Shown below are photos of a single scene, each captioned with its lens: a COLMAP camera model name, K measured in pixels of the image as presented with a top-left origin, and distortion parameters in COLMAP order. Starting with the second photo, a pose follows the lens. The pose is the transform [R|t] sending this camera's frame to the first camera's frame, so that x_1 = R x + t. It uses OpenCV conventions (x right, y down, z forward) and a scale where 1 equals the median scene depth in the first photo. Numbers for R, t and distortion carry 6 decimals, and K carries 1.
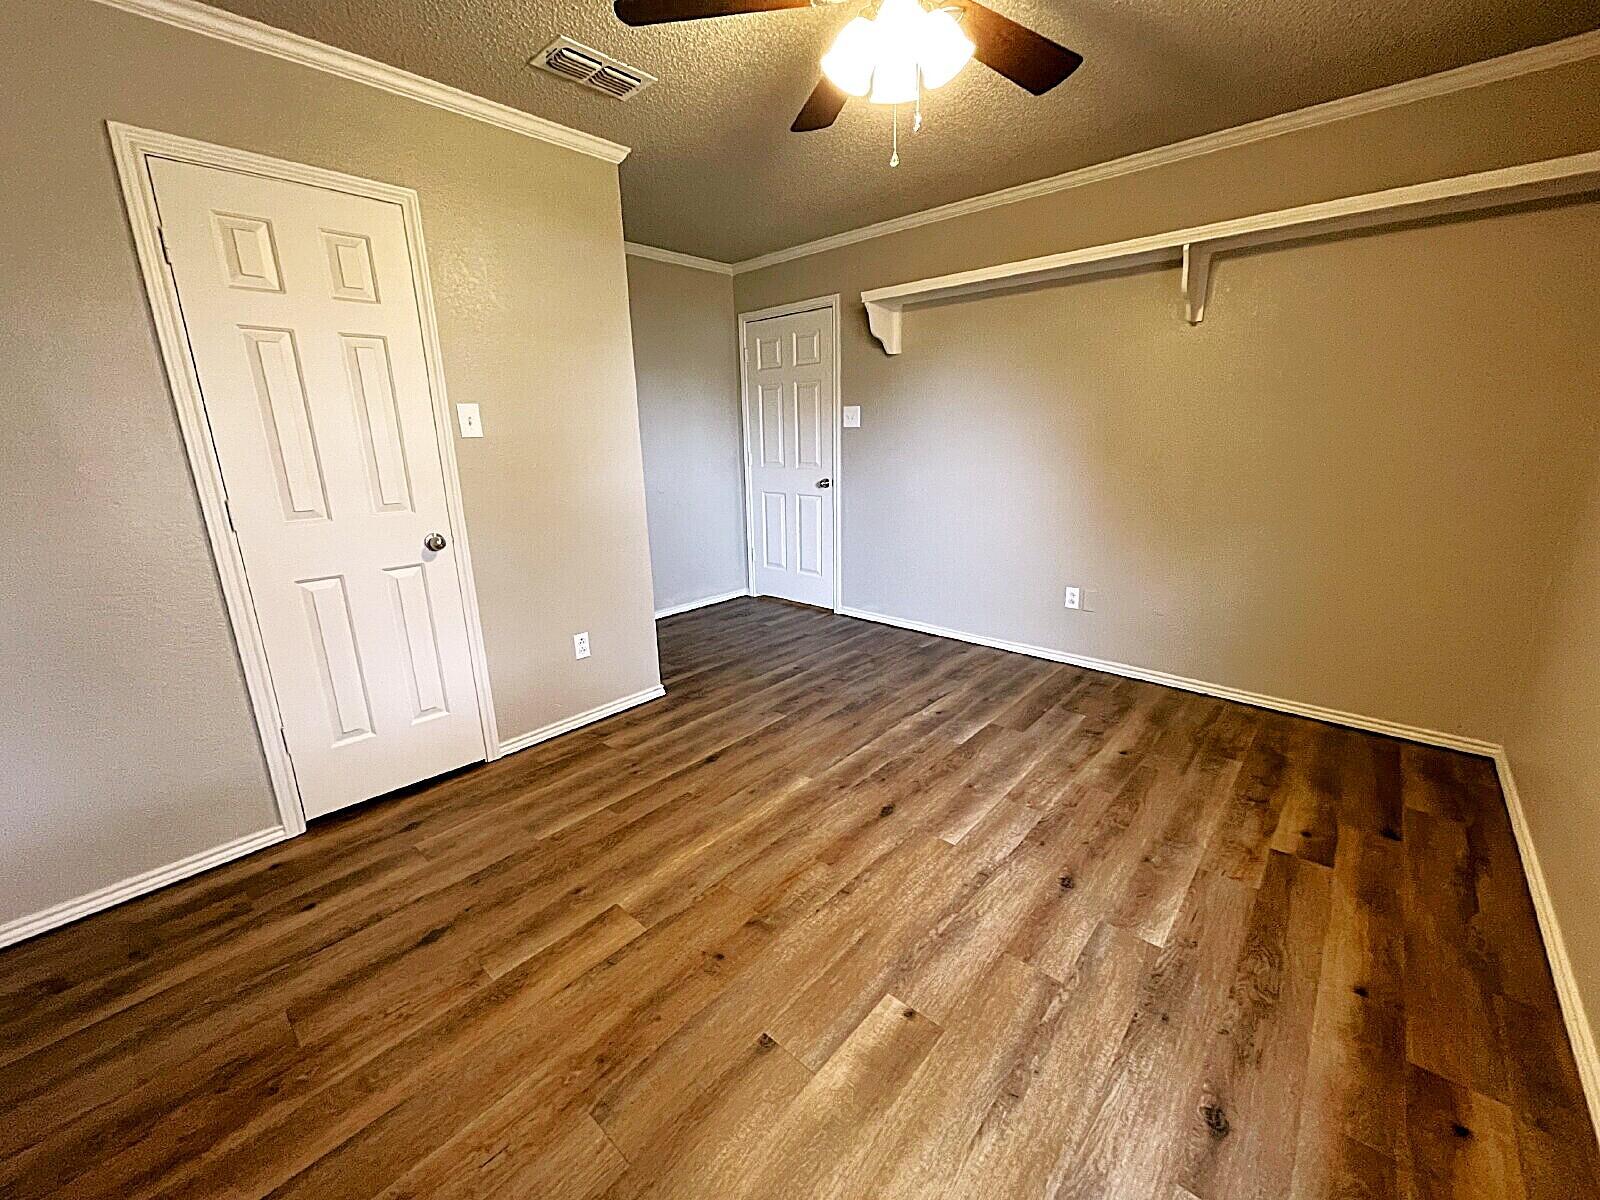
lens RADIAL K [[646.9, 0, 799.2], [0, 646.9, 600.1], [0, 0, 1]] dist [0.001458, 0.000164]
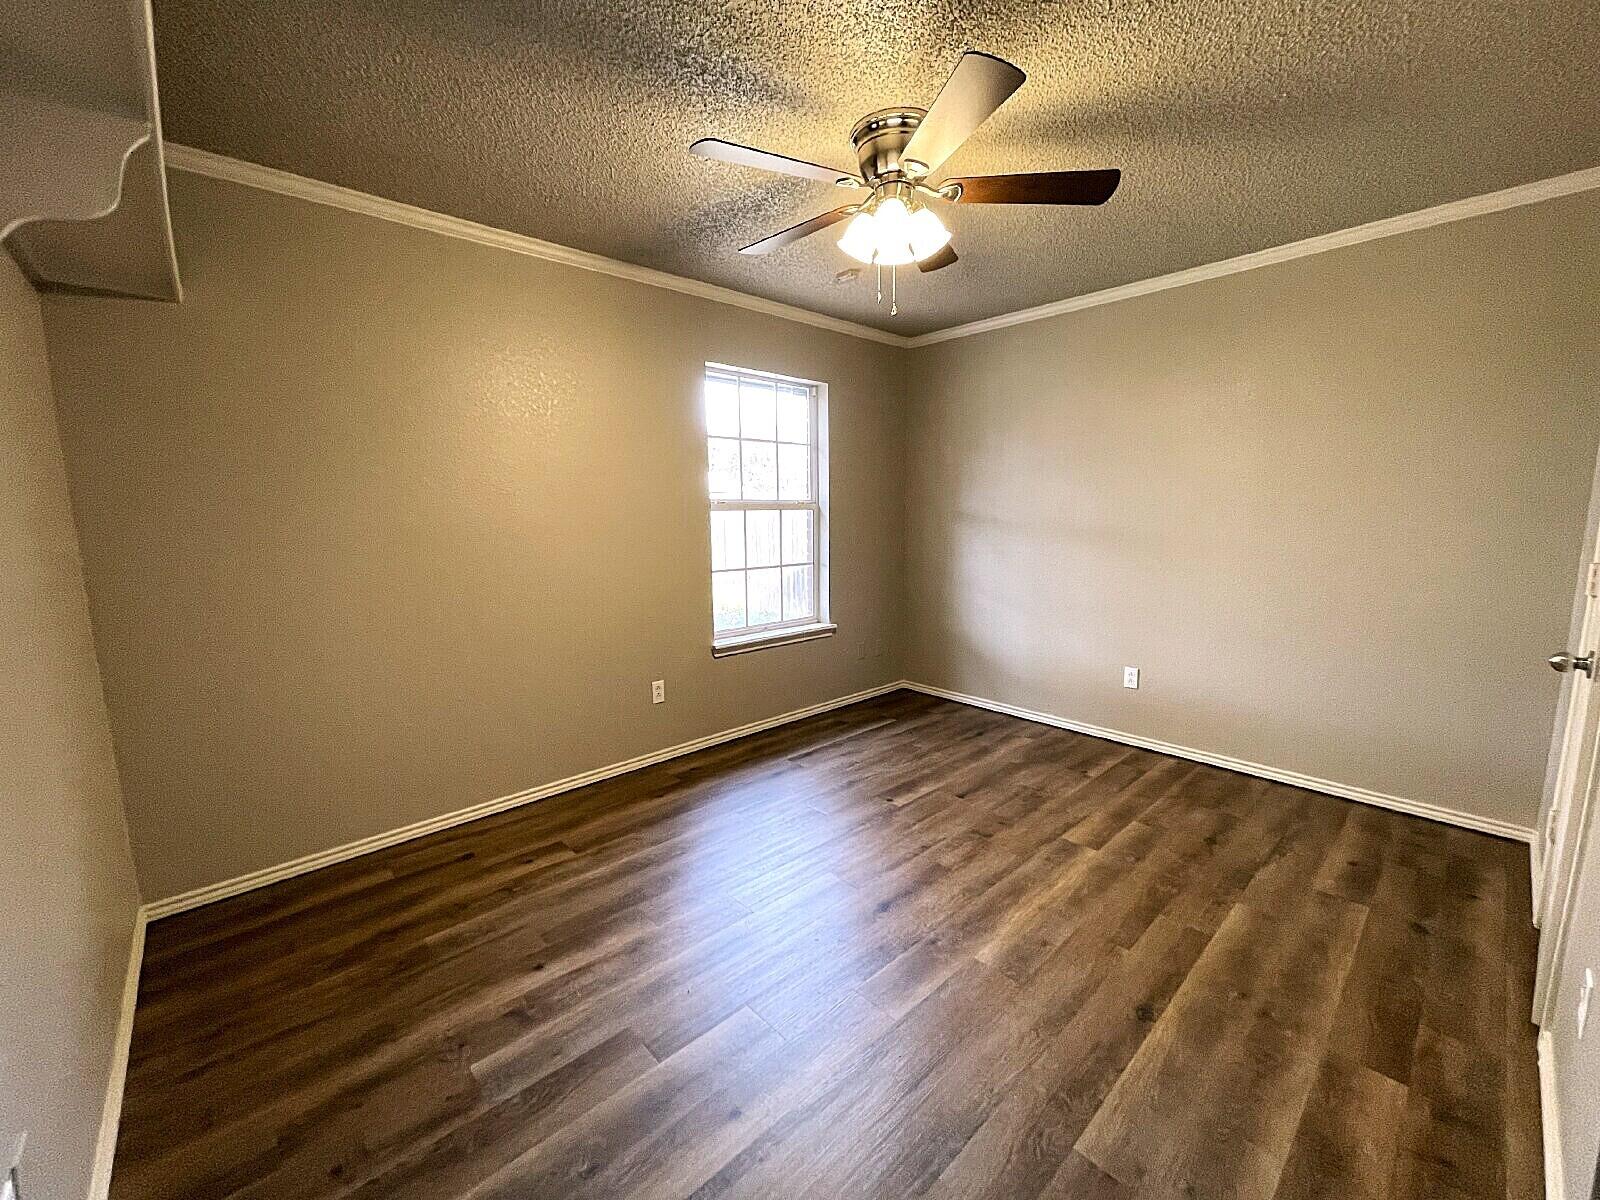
lens RADIAL K [[646.9, 0, 799.2], [0, 646.9, 600.1], [0, 0, 1]] dist [0.001458, 0.000164]
pose [[-0.994579, 0.020511, 0.101940, 0.160255], [0.058368, 0.921462, 0.384058, -0.484866], [-0.086057, 0.387926, -0.917664, 1.796546]]
